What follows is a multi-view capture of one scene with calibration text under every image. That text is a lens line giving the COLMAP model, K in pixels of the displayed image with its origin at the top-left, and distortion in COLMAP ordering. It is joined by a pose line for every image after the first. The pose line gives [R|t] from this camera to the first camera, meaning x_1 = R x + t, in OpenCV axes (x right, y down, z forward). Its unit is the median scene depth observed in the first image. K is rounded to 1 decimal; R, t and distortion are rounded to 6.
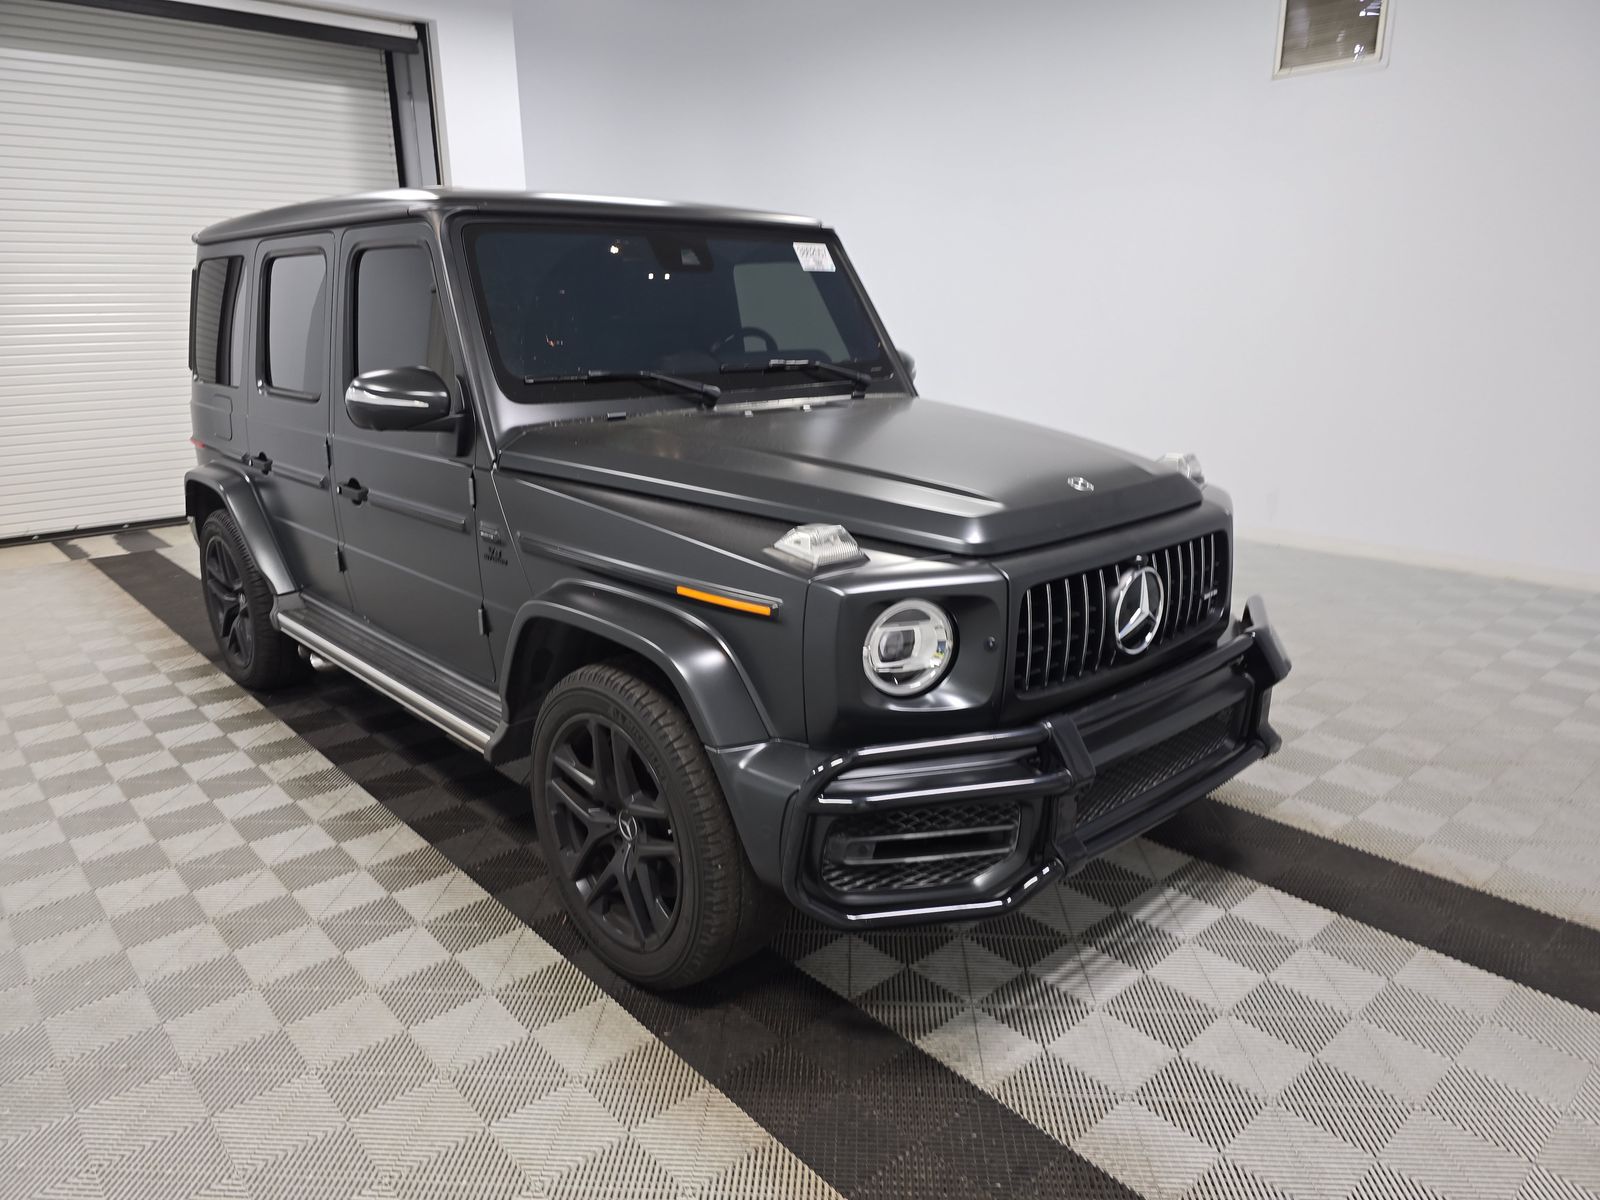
lens RADIAL K [[1081.8, 0, 800.0], [0, 1081.8, 600.0], [0, 0, 1]] dist [0.023186, -0.003134]
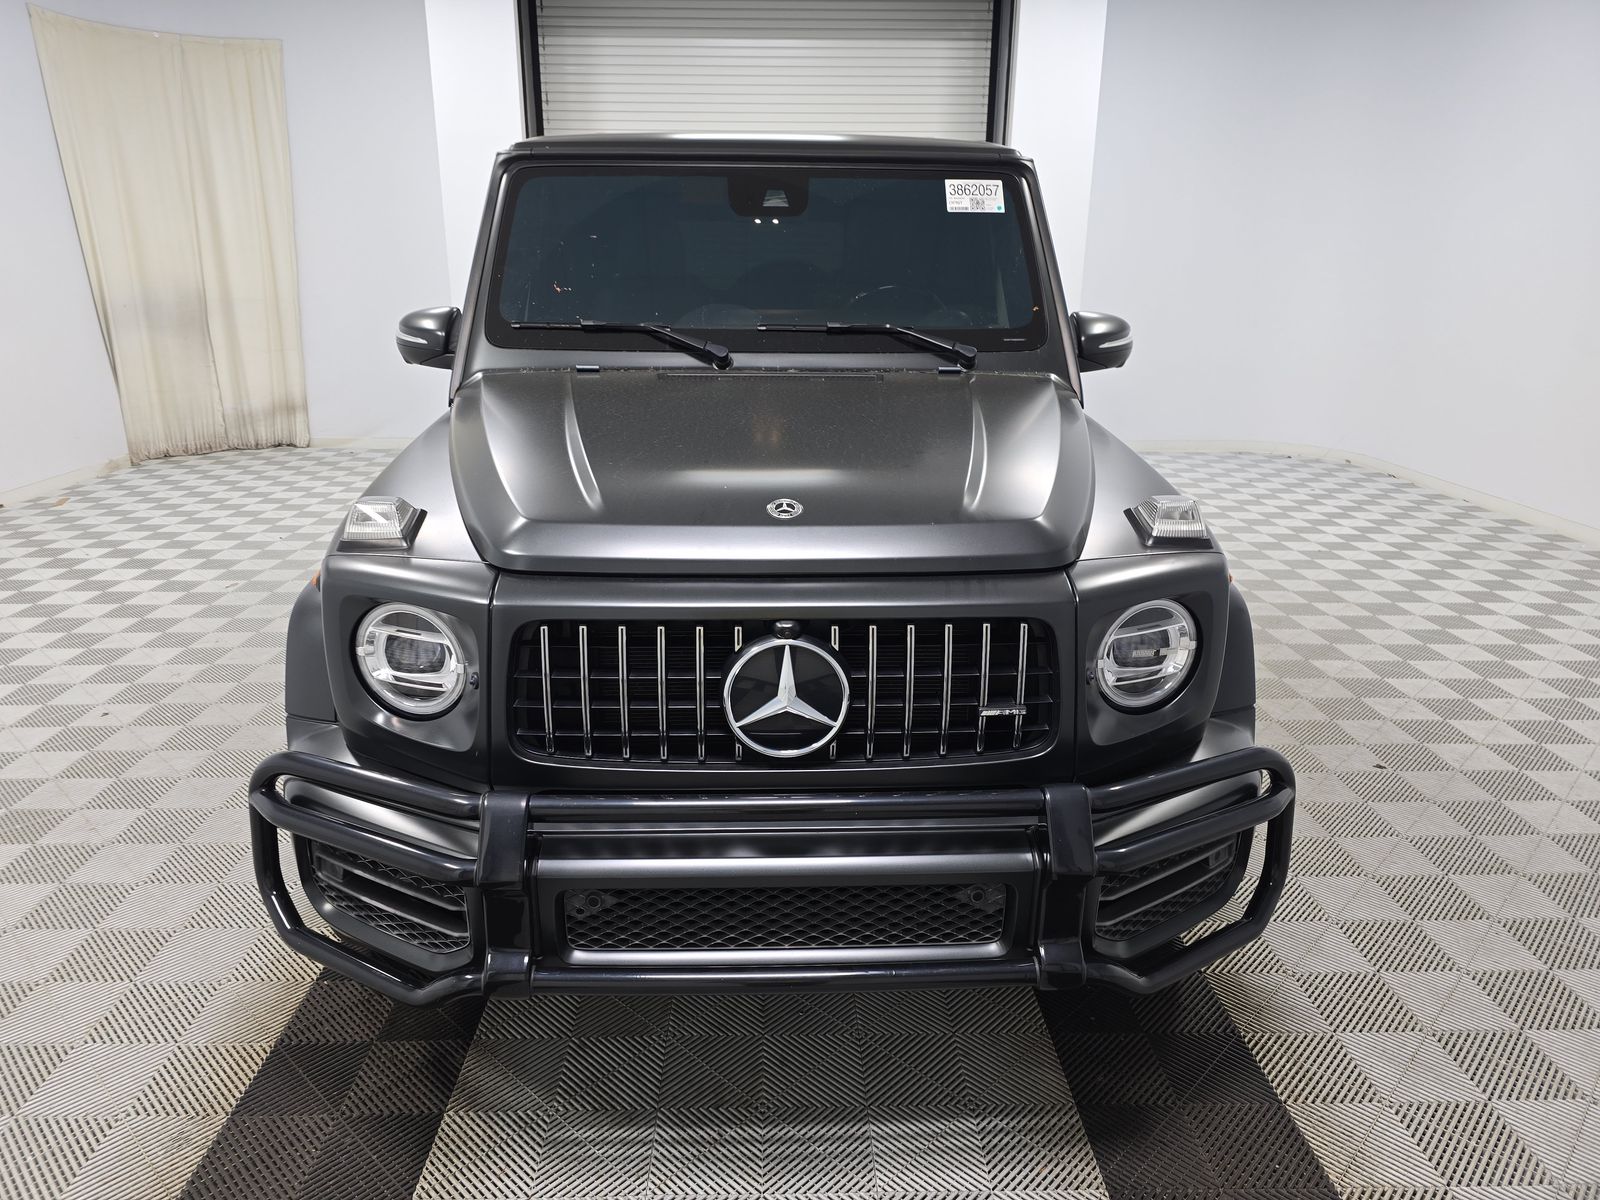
lens RADIAL K [[1081.8, 0, 800.0], [0, 1081.8, 600.0], [0, 0, 1]] dist [0.023186, -0.003134]
pose [[0.759278, 0.210000, -0.615952, 0.620152], [-0.187050, 0.976987, 0.102515, -0.106225], [0.623305, 0.037376, 0.781085, 0.389725]]
